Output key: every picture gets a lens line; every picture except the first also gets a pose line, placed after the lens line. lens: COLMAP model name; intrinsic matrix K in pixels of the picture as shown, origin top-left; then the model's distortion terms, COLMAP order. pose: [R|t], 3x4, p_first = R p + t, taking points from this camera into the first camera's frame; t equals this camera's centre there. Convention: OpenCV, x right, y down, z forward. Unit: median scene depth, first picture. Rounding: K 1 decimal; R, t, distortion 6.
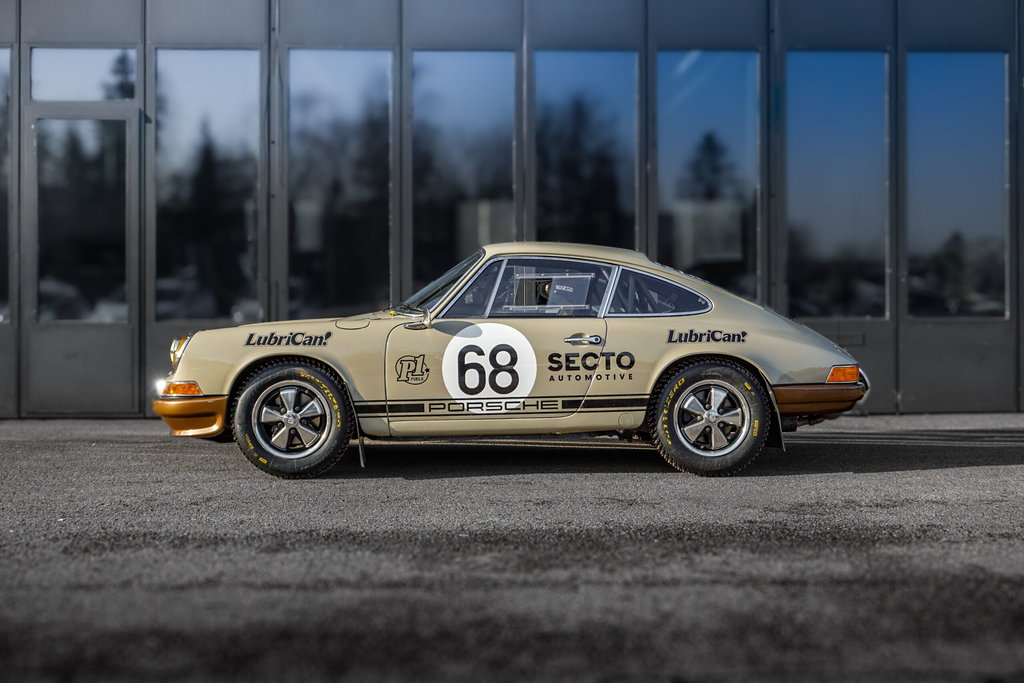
lens RADIAL K [[1130.2, 0, 507.5], [0, 1130.2, 334.0], [0, 0, 1]] dist [-0.033082, 0.000000]
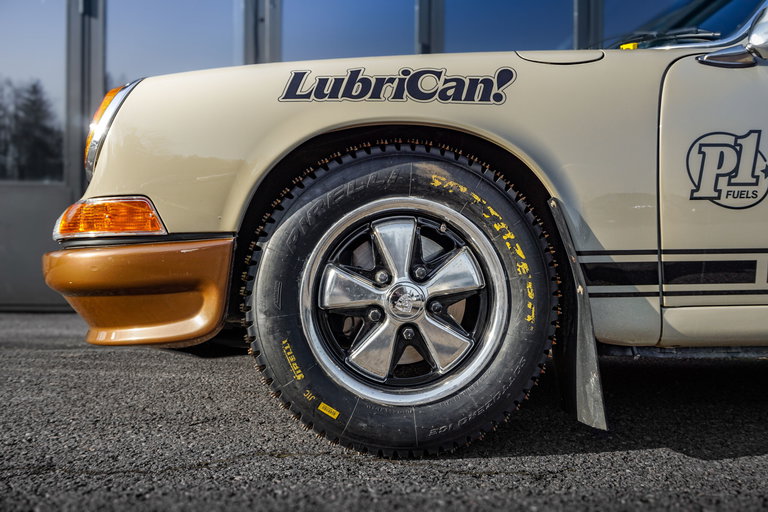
lens RADIAL K [[761.8, 0, 388.6], [0, 761.8, 263.9], [0, 0, 1]] dist [-0.006785, 0.000000]
pose [[0.999791, 0.006158, 0.019485, -0.201939], [-0.006154, 0.999981, -0.000250, 0.063538], [-0.019487, 0.000130, 0.999810, 0.748030]]
